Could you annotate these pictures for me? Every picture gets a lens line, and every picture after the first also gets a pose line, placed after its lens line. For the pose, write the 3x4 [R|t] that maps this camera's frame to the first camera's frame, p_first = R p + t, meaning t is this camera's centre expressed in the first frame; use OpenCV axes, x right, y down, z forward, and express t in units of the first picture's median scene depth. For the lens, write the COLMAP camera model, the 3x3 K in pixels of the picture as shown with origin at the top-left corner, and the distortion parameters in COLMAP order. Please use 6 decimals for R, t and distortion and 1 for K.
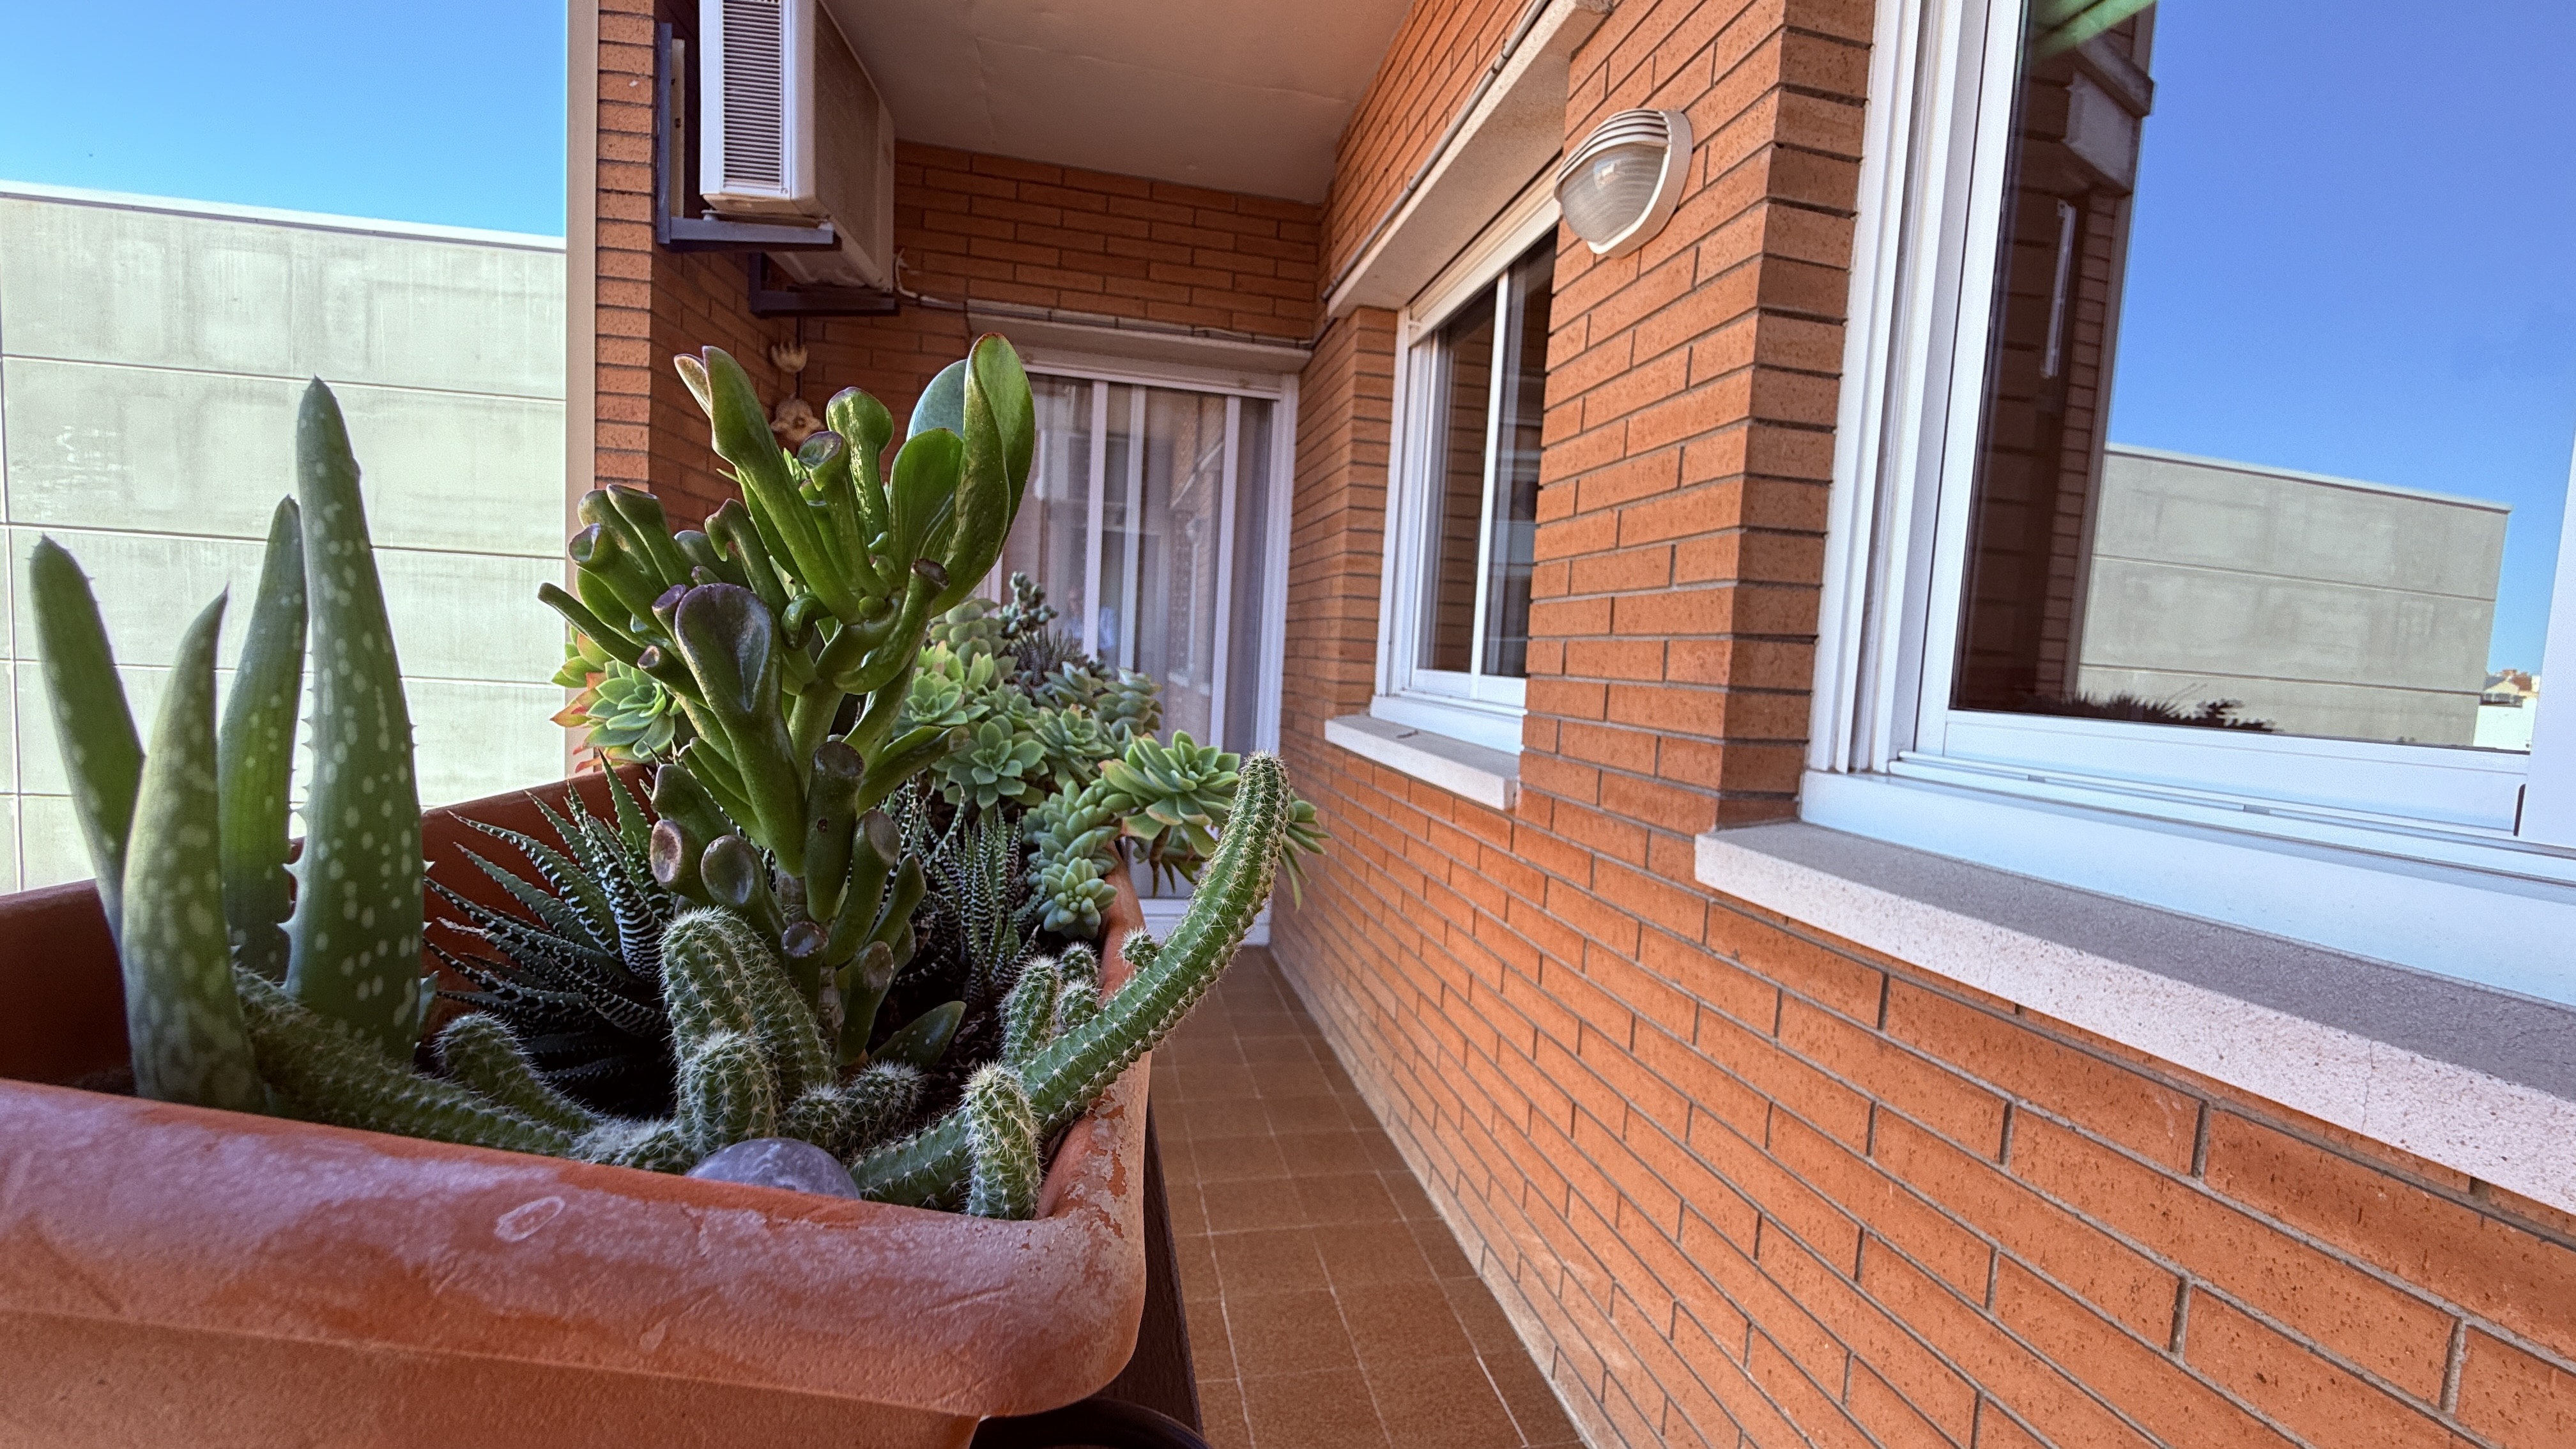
lens RADIAL K [[1032.6, 0, 1279.5], [0, 1032.6, 724.3], [0, 0, 1]] dist [0.000629, -0.000362]
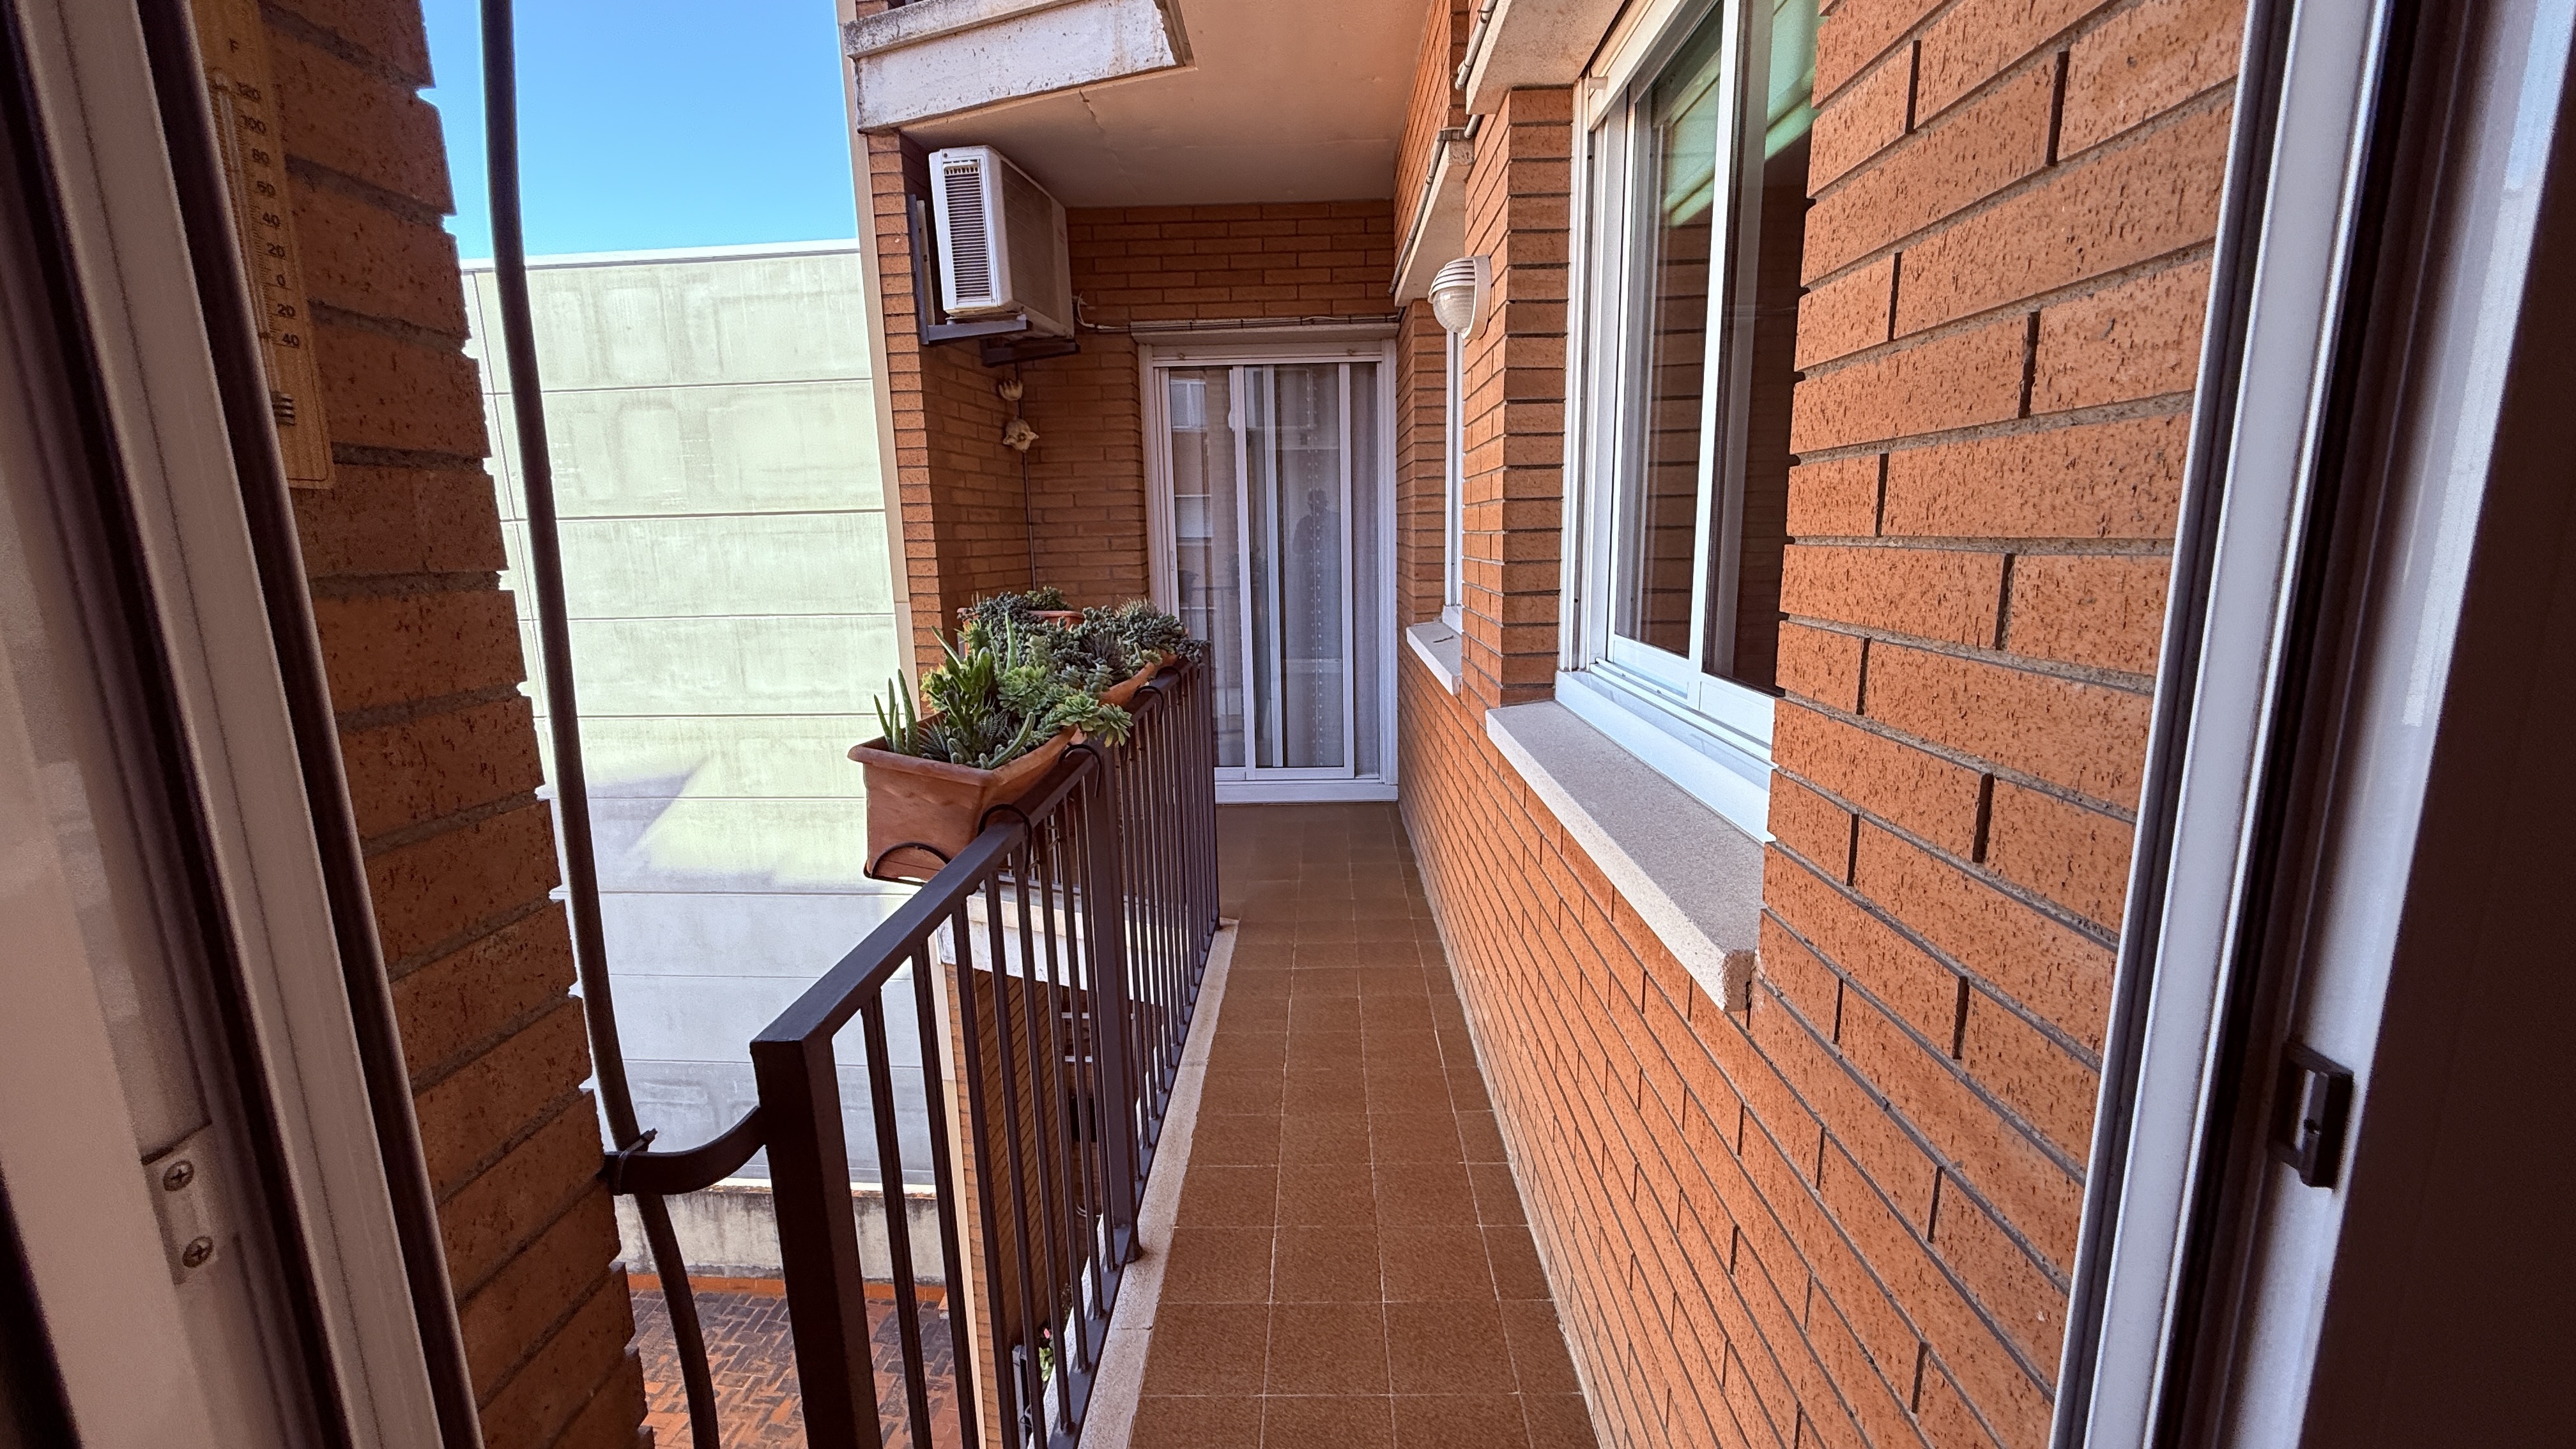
lens RADIAL K [[1032.6, 0, 1279.5], [0, 1032.6, 724.3], [0, 0, 1]] dist [0.000629, -0.000362]
pose [[0.969880, -0.033511, -0.241267, 0.184356], [0.061030, 0.992329, 0.107510, -0.029950], [0.235813, -0.118996, 0.964485, -0.293103]]
